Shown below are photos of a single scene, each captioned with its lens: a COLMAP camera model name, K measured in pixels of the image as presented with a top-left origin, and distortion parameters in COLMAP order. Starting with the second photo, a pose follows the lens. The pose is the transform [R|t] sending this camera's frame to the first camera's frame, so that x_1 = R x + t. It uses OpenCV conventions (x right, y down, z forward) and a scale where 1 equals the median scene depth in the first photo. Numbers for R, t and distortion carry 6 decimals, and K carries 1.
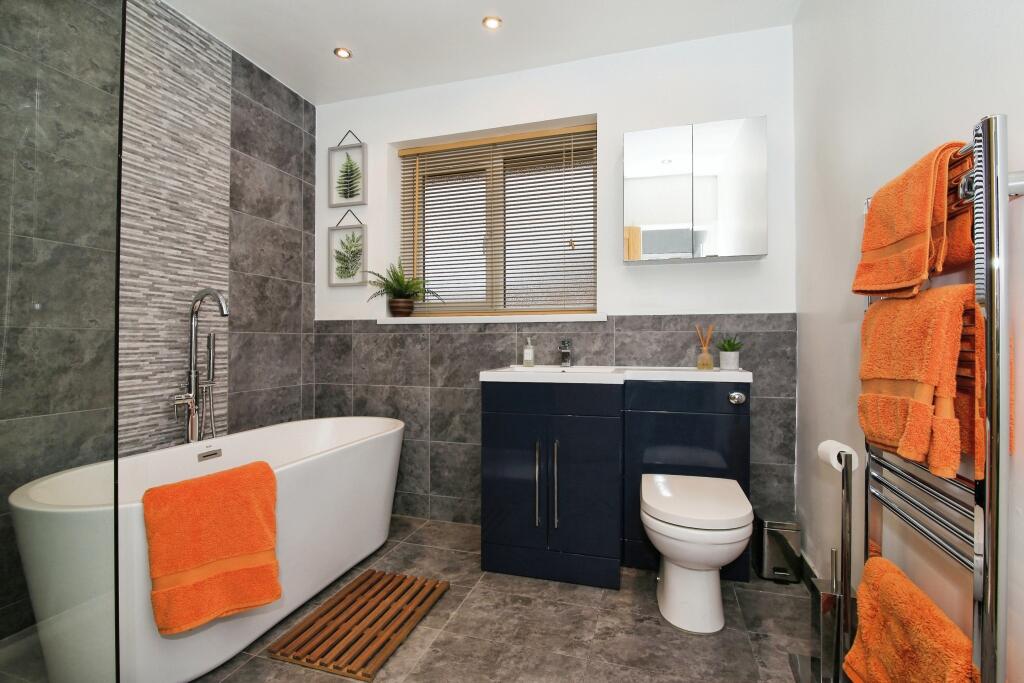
lens RADIAL K [[475.6, 0, 508.2], [0, 475.6, 339.1], [0, 0, 1]] dist [-0.020206, 0.001485]
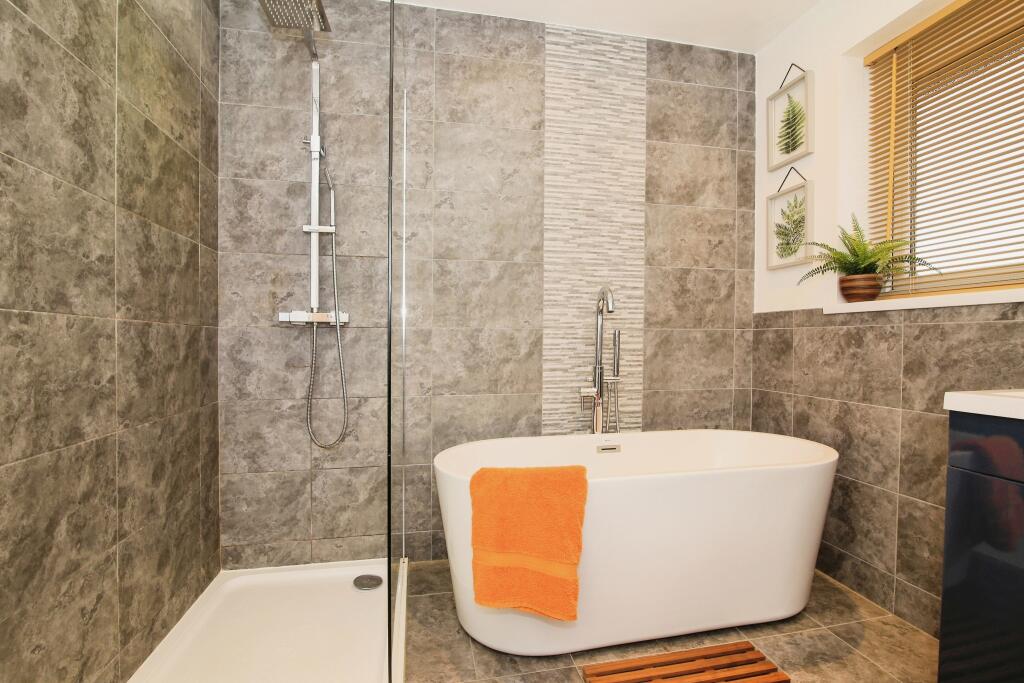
lens RADIAL K [[475.6, 0, 512.8], [0, 475.6, 351.3], [0, 0, 1]] dist [-0.020206, 0.001485]
pose [[0.486496, 0.018757, -0.873481, 0.137969], [0.005580, 0.999682, 0.024574, 0.005619], [0.873665, -0.016829, 0.486237, 0.263612]]
